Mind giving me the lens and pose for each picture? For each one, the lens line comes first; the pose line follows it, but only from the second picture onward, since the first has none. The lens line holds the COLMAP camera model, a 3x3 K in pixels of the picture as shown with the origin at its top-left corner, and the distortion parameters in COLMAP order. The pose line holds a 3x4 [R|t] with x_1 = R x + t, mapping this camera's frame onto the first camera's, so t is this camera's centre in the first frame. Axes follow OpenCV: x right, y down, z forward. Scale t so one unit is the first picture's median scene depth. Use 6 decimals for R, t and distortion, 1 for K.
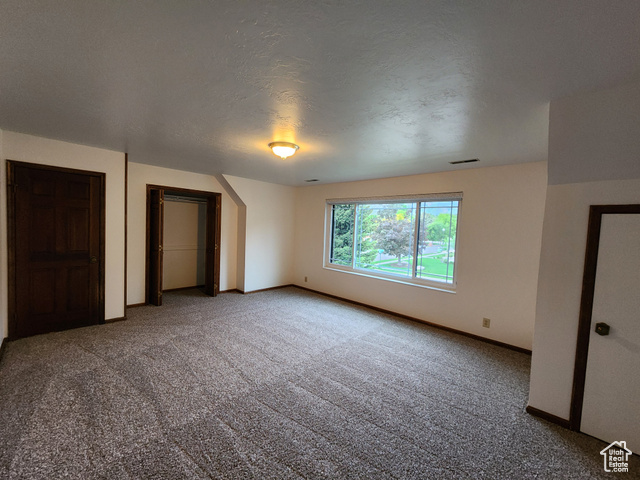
lens RADIAL K [[261.1, 0, 324.0], [0, 261.1, 241.1], [0, 0, 1]] dist [0.003960, -0.000327]
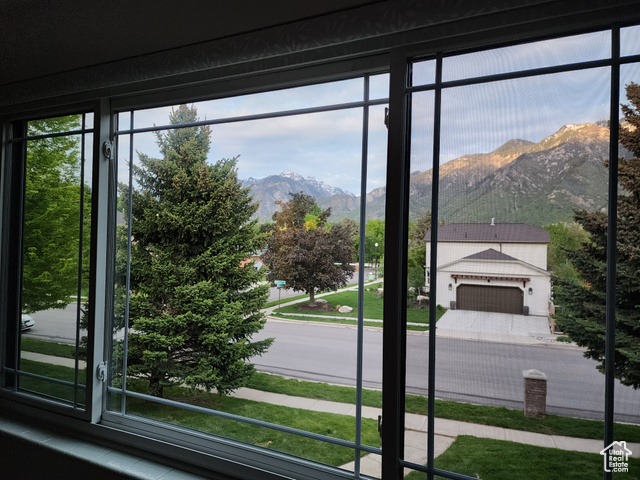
lens RADIAL K [[426.4, 0, 318.9], [0, 426.4, 241.5], [0, 0, 1]] dist [0.000160, -0.000002]
pose [[0.955027, -0.015978, 0.296089, 0.040262], [0.033013, 0.998069, -0.052622, -0.002129], [-0.294676, 0.060030, 0.953710, 0.136768]]
